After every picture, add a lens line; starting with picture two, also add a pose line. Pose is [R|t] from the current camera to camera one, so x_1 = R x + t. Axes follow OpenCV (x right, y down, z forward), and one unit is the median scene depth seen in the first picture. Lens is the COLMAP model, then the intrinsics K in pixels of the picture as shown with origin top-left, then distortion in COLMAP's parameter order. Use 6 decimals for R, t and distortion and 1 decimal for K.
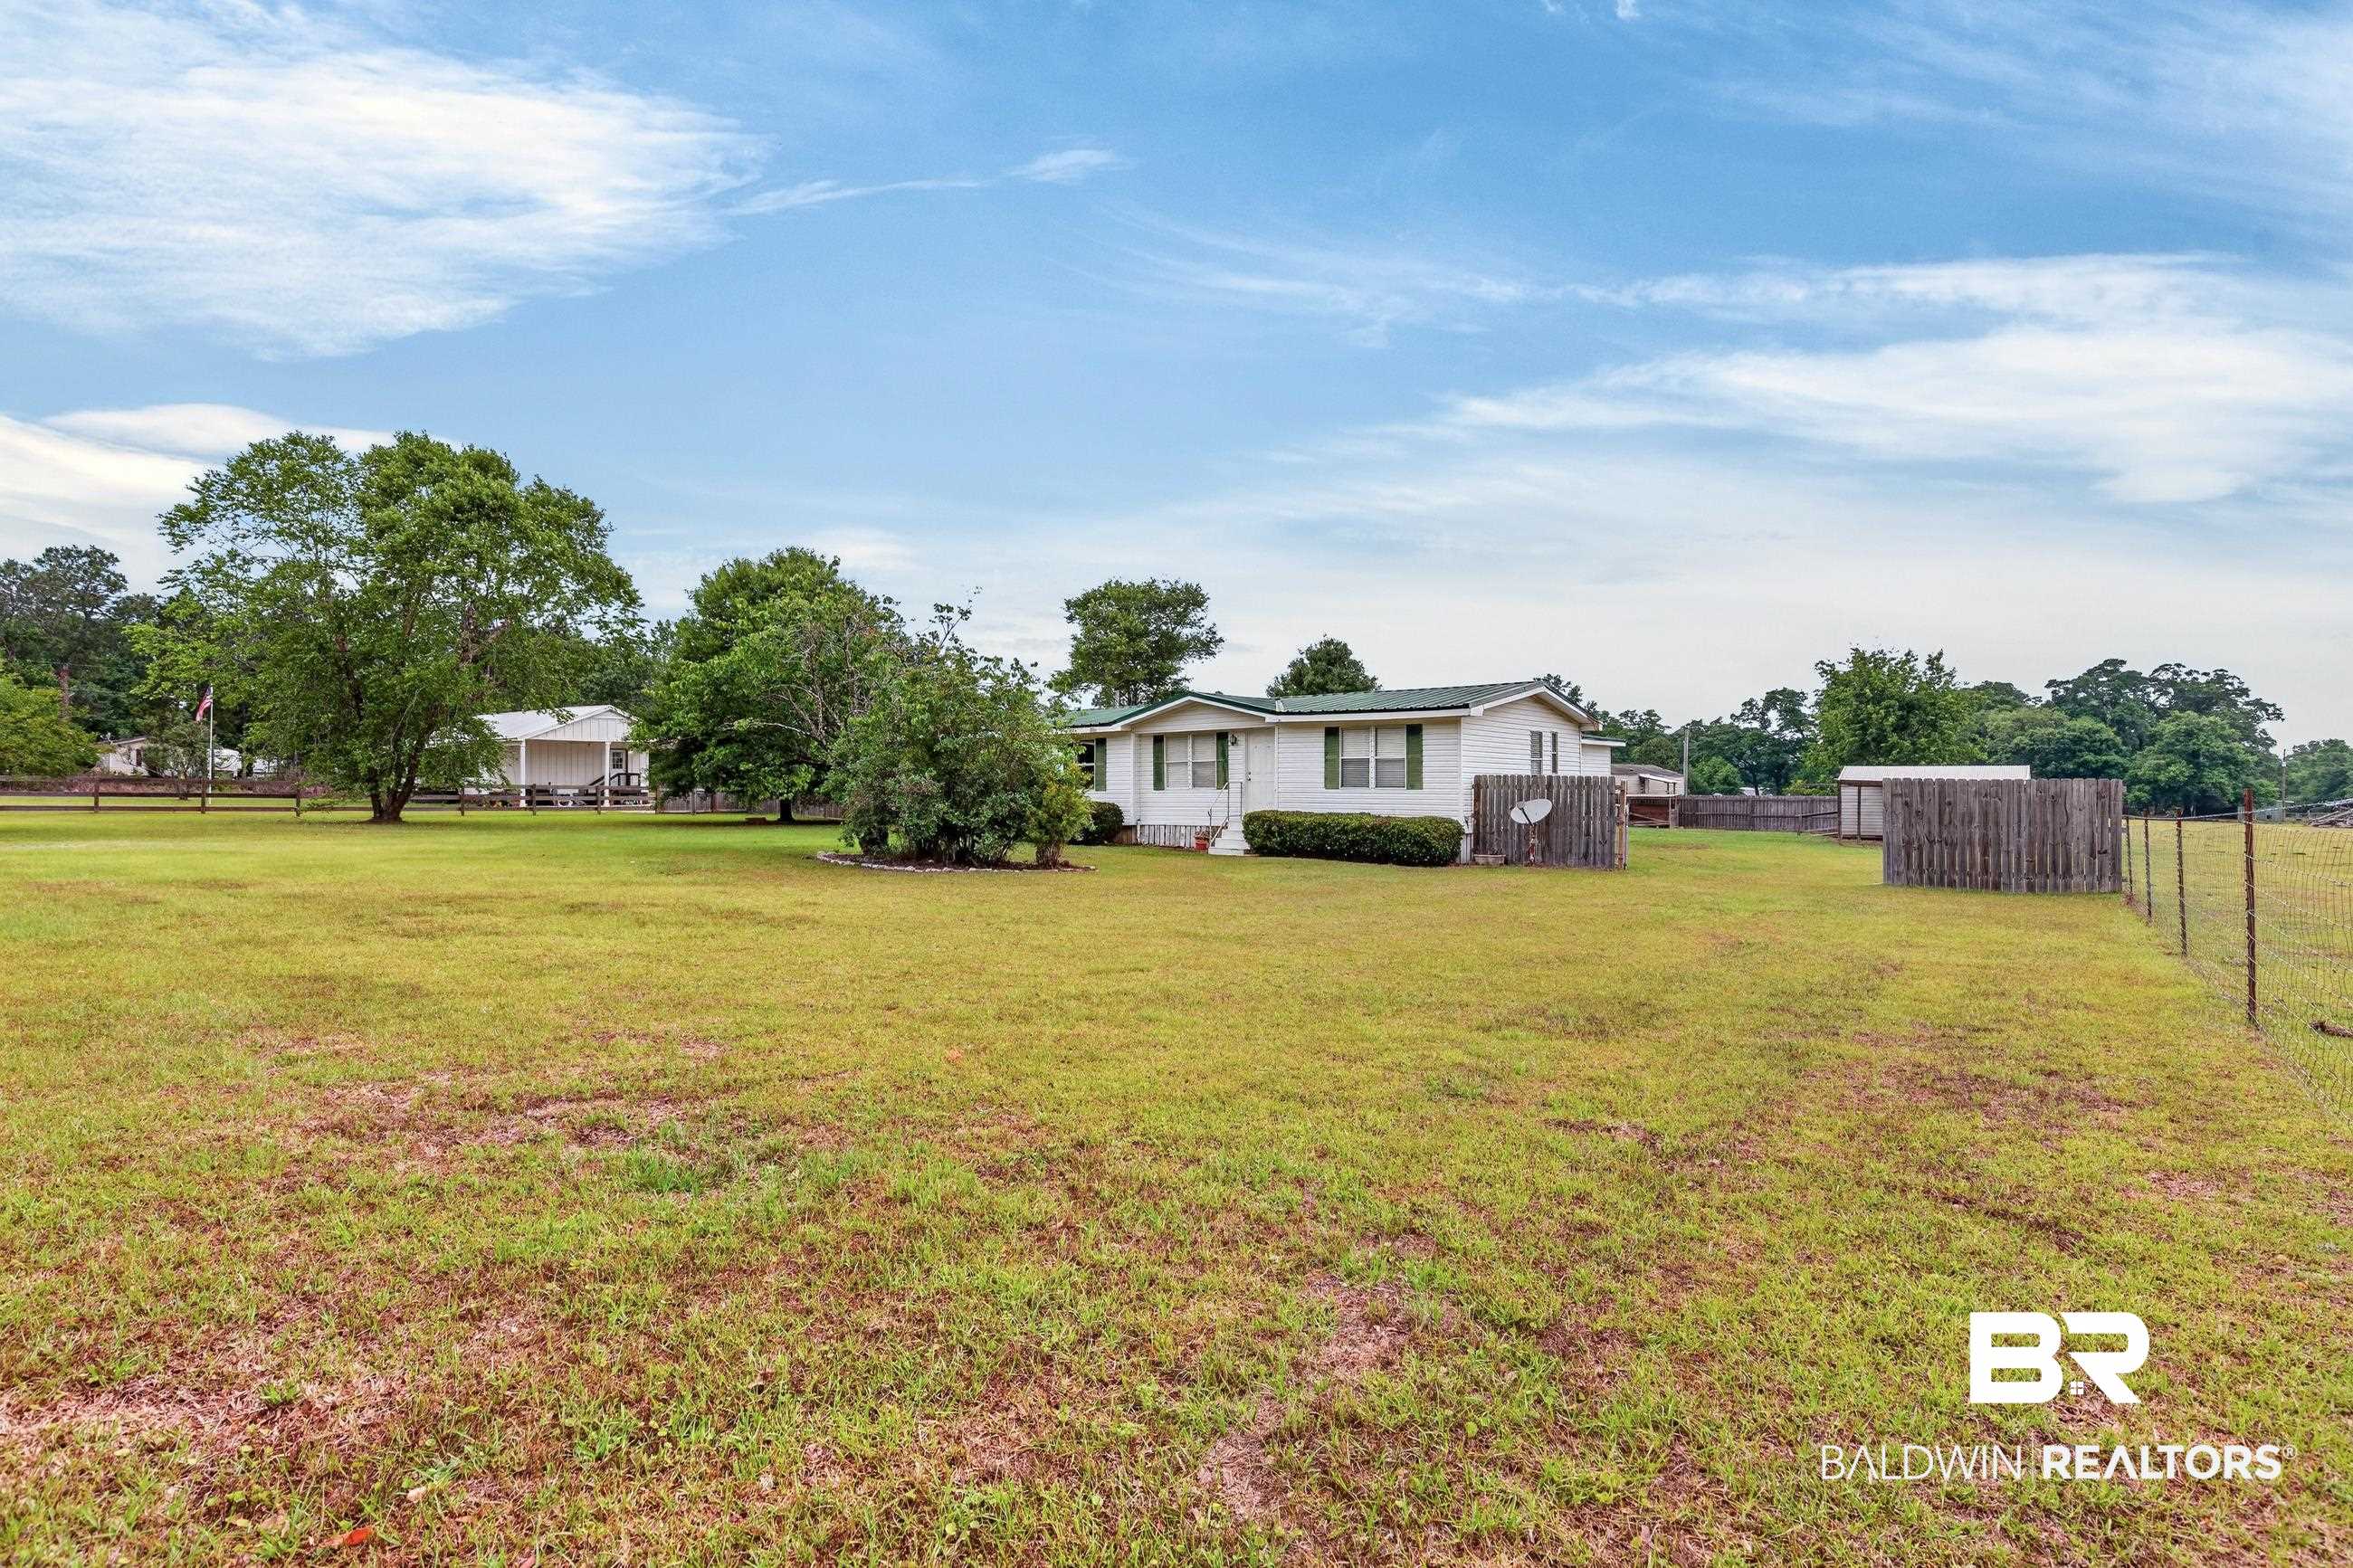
lens RADIAL K [[1056.5, 0, 1189.9], [0, 1056.5, 780.7], [0, 0, 1]] dist [0.000264, -0.000272]
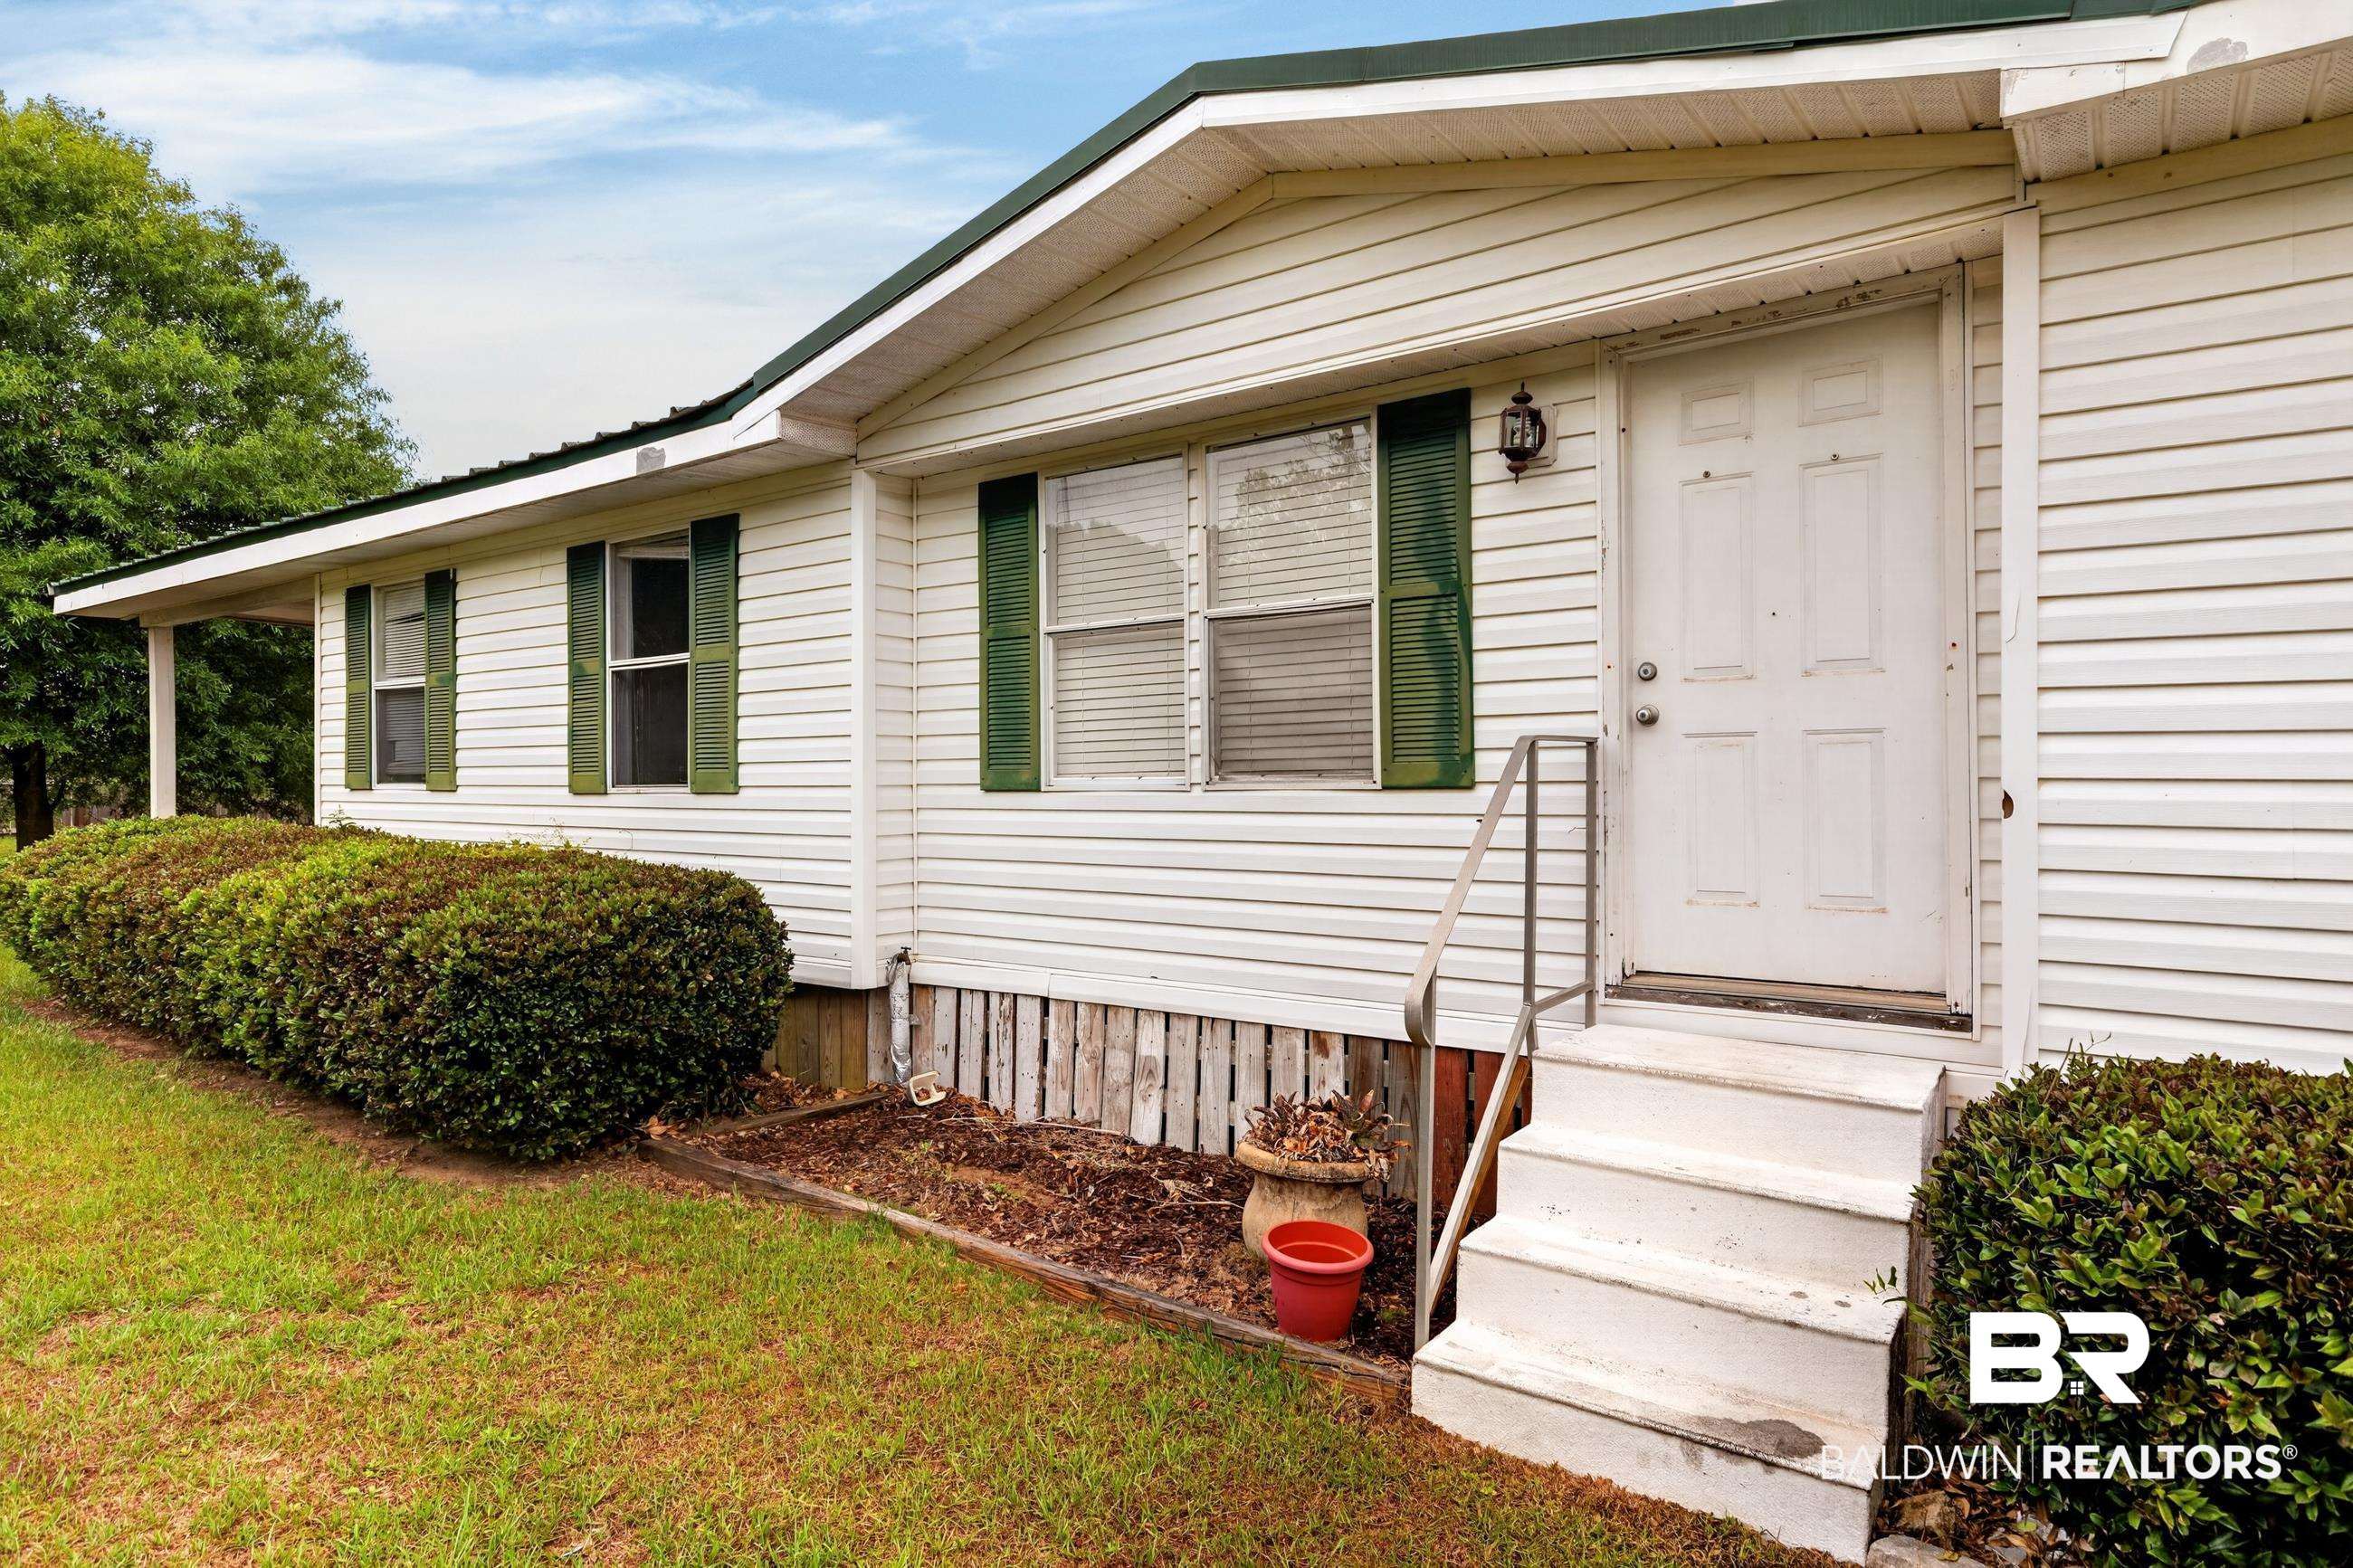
lens RADIAL K [[1182.0, 0, 1159.8], [0, 1182.0, 772.7], [0, 0, 1]] dist [0.003632, 0.000924]
pose [[0.999690, -0.002521, 0.024782, -0.009330], [0.002343, 0.999971, 0.007225, 0.004682], [-0.024800, -0.007165, 0.999667, 0.852099]]
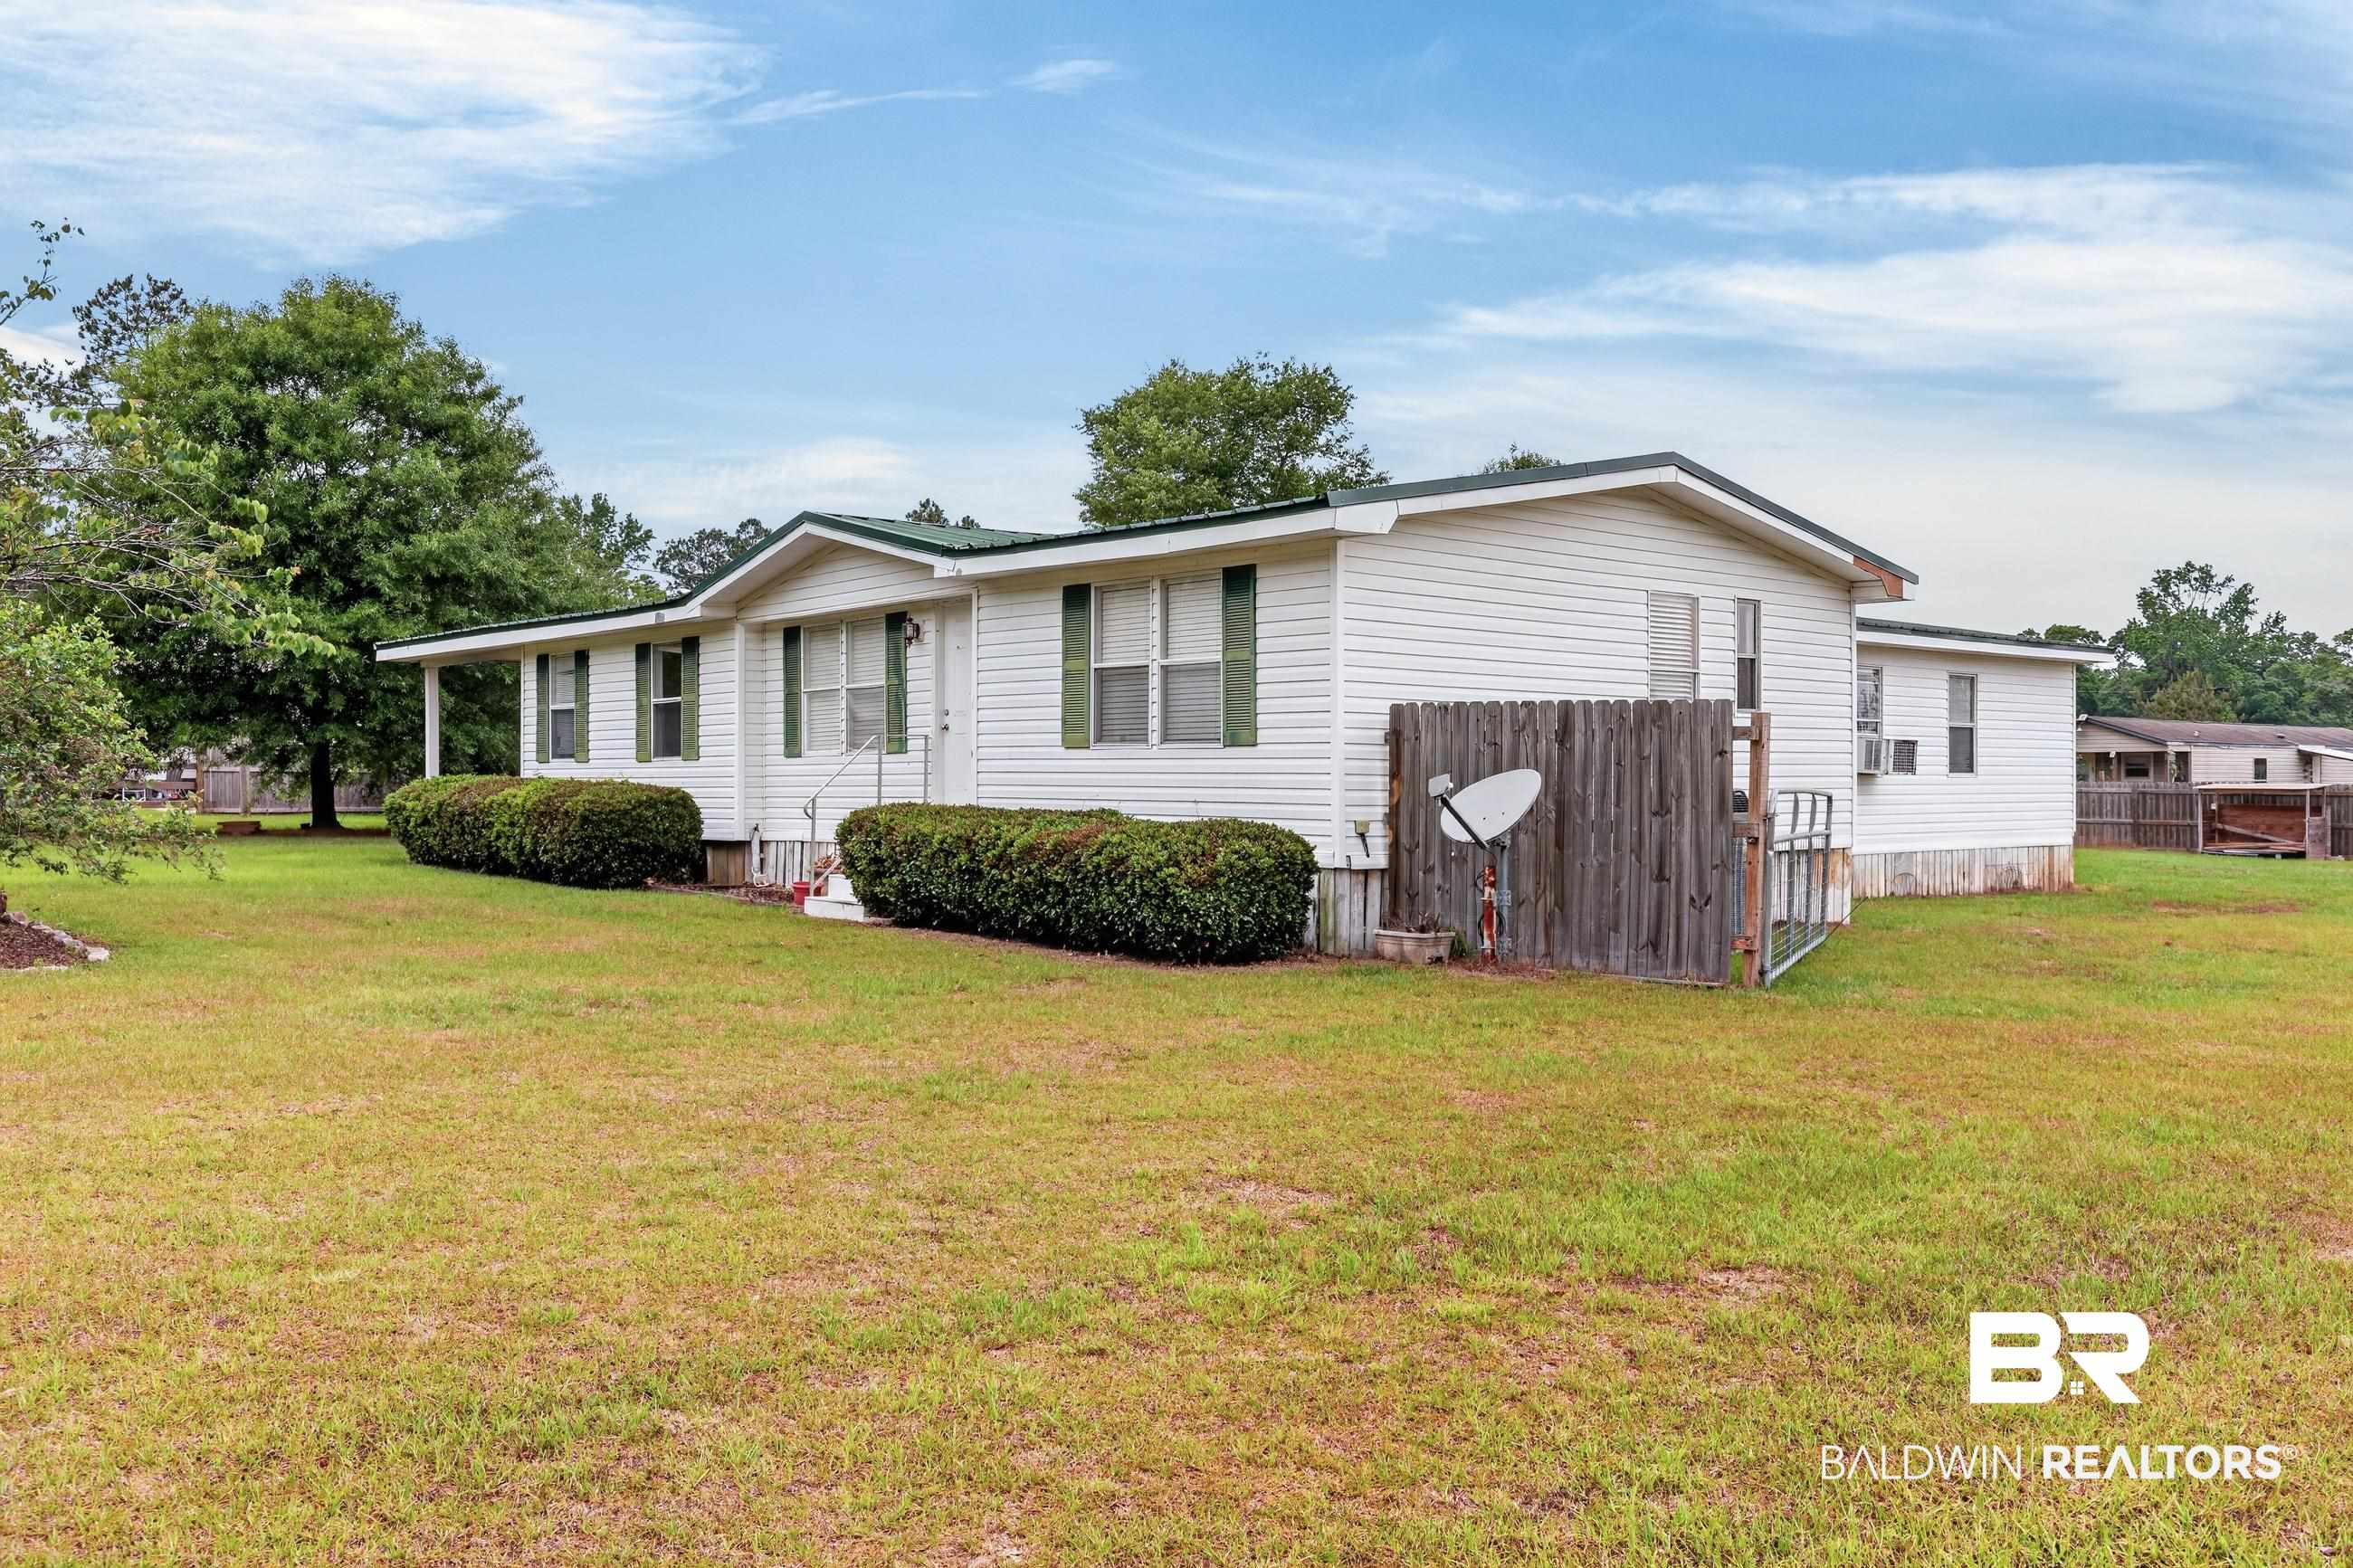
lens RADIAL K [[1791.2, 0, 1250.8], [0, 1791.2, 779.2], [0, 0, 1]] dist [-0.000497, -0.000749]
pose [[0.984863, 0.000041, -0.173332, 0.286143], [0.000756, 0.999989, 0.004535, 0.015099], [0.173331, -0.004597, 0.984853, 0.357124]]
